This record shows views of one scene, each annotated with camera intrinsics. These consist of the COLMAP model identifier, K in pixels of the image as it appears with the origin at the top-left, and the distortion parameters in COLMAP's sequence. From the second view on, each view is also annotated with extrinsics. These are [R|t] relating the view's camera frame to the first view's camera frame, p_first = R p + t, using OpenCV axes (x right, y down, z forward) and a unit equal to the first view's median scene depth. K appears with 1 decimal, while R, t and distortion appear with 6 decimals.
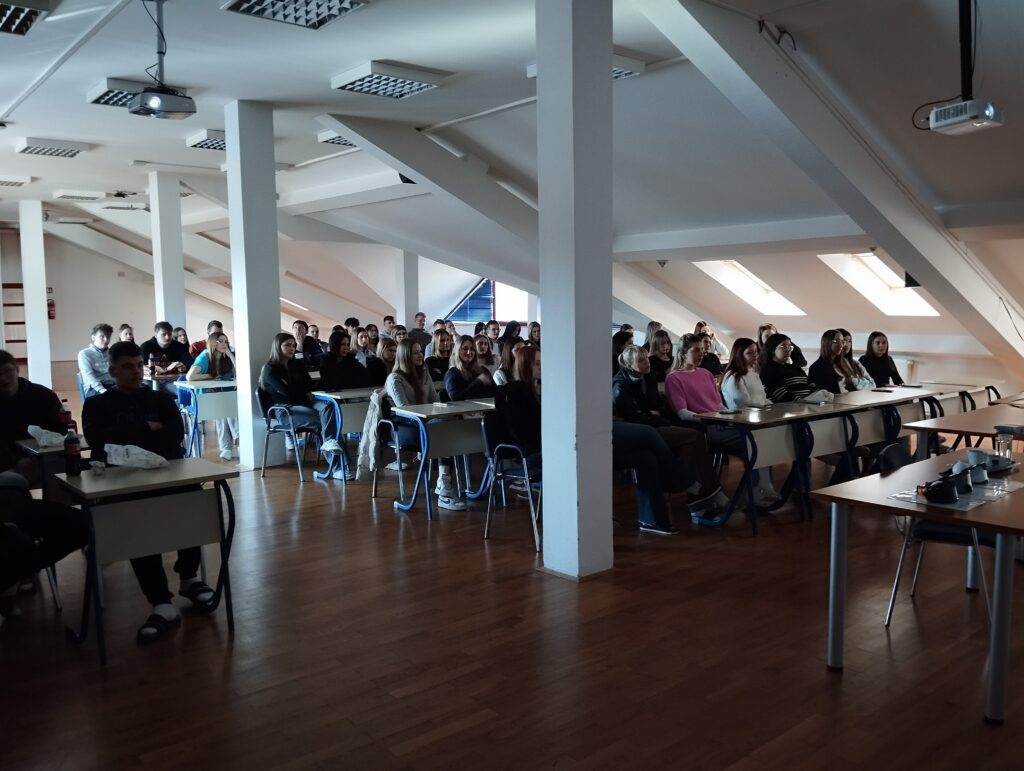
lens RADIAL K [[859.7, 0, 512.0], [0, 859.7, 385.5], [0, 0, 1]] dist [0.110823, -0.261353]
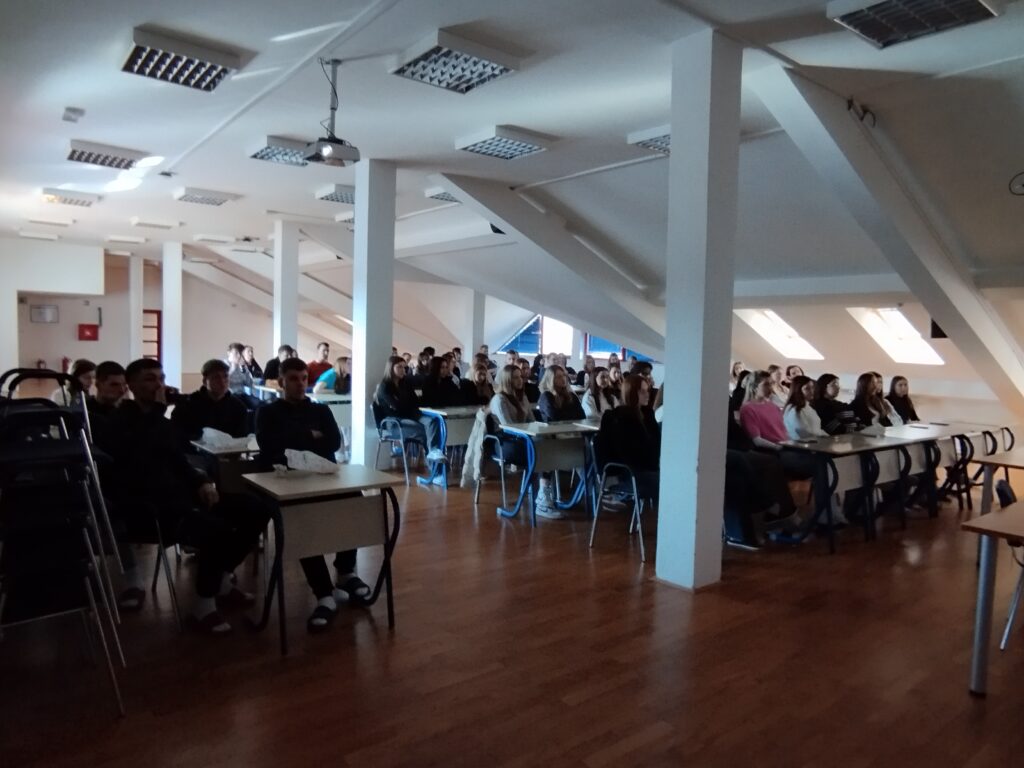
lens RADIAL K [[712.0, 0, 512.0], [0, 712.0, 384.0], [0, 0, 1]] dist [-0.053562, 0.001345]
pose [[0.998653, 0.039523, -0.033621, -0.086063], [-0.040601, 0.998662, -0.032022, 0.001059], [0.032310, 0.033343, 0.998922, 0.061579]]
